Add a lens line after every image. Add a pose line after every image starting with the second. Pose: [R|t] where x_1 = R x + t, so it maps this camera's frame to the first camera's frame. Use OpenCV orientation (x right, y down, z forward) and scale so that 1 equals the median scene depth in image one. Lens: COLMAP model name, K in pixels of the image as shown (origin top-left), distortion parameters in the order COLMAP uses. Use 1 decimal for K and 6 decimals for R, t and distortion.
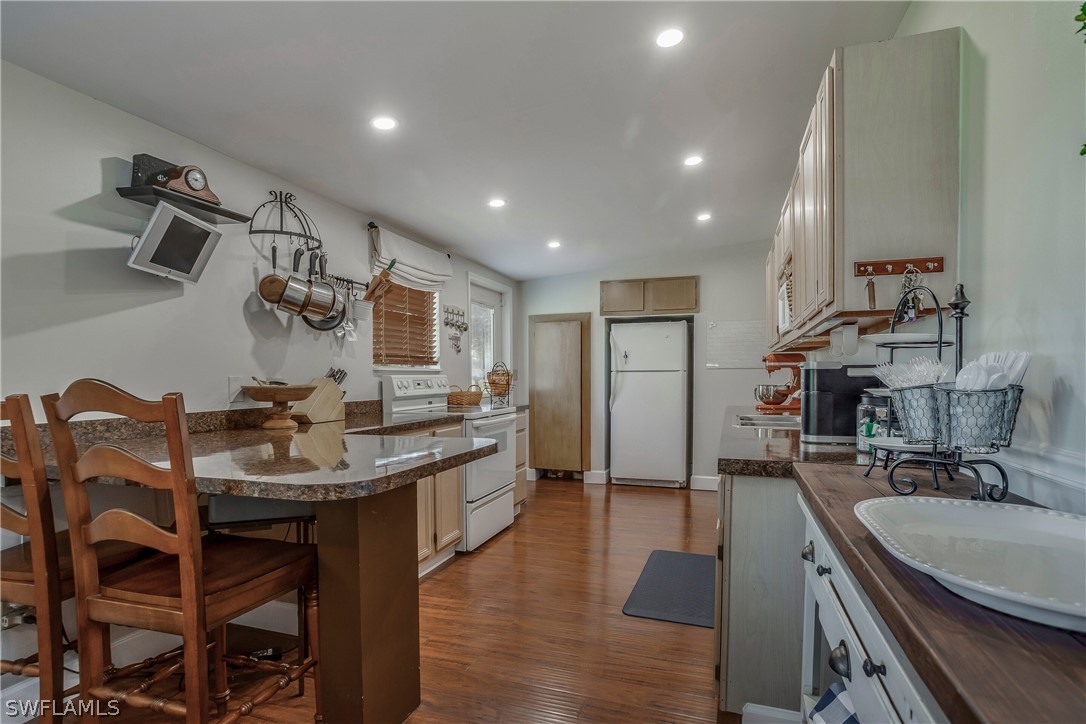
lens RADIAL K [[556.4, 0, 538.7], [0, 556.4, 366.8], [0, 0, 1]] dist [-0.036677, 0.012721]
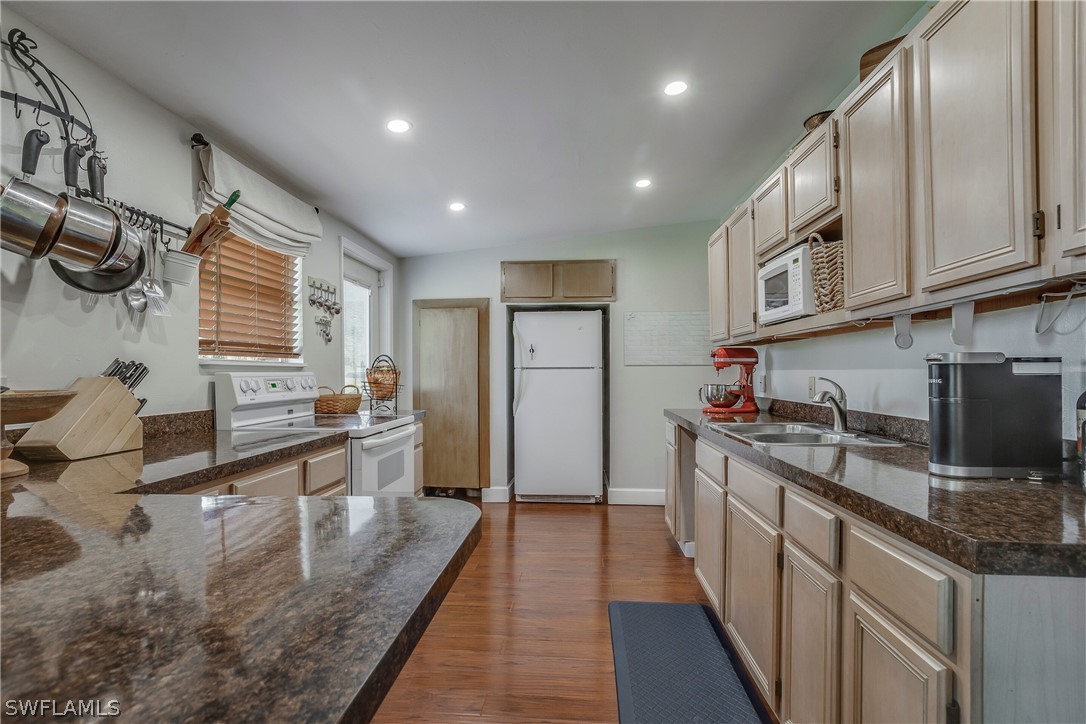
lens RADIAL K [[556.4, 0, 538.8], [0, 556.4, 364.6], [0, 0, 1]] dist [-0.036677, 0.012721]
pose [[0.967798, 0.005034, 0.251678, -0.062794], [-0.004964, 0.999987, -0.000916, 0.003892], [-0.251680, -0.000363, 0.967810, 0.231031]]
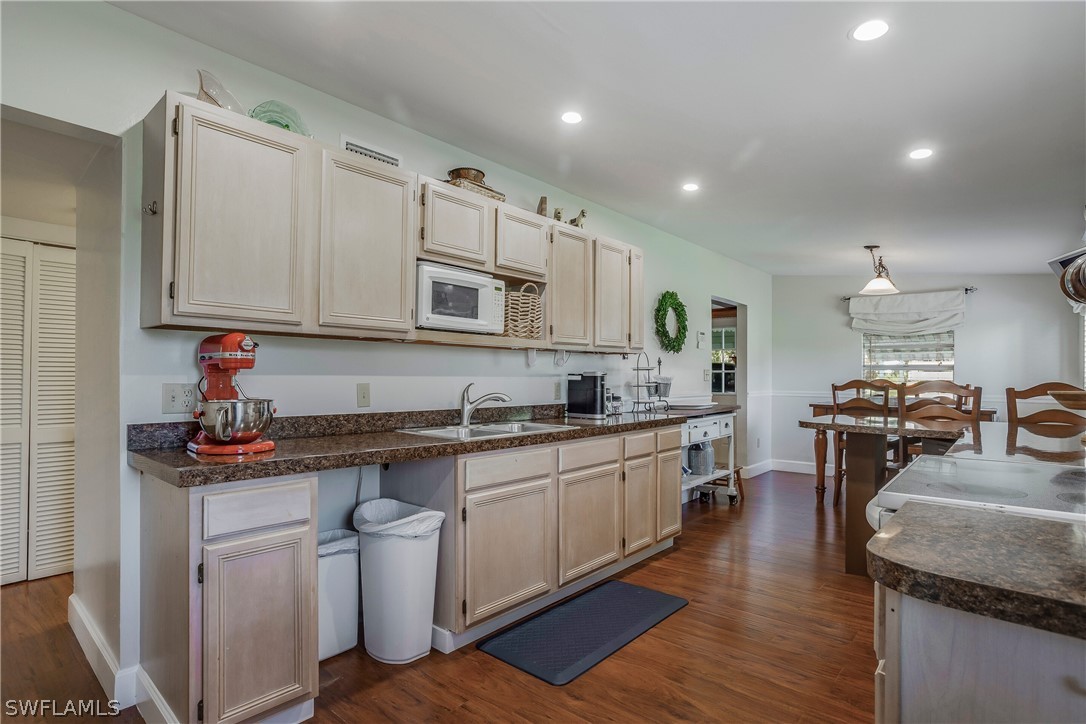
lens RADIAL K [[556.4, 0, 538.7], [0, 556.4, 368.6], [0, 0, 1]] dist [-0.036677, 0.012721]
pose [[-0.920981, 0.007022, 0.389544, 0.005949], [-0.005479, 0.999505, -0.030970, 0.017240], [-0.389569, -0.030657, -0.920487, 1.258736]]
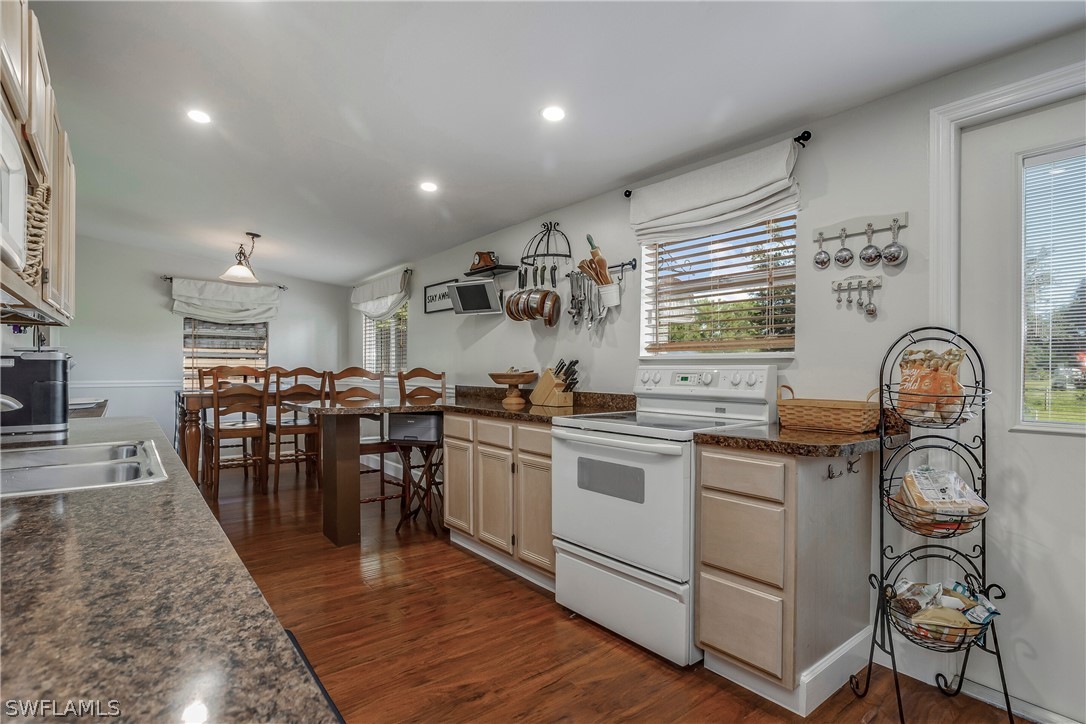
lens RADIAL K [[556.4, 0, 544.1], [0, 556.4, 373.8], [0, 0, 1]] dist [-0.036677, 0.012721]
pose [[-0.549566, 0.011144, -0.835376, 0.402920], [0.011760, 0.999915, 0.005603, 0.016977], [0.835368, -0.006745, -0.549650, 1.099630]]
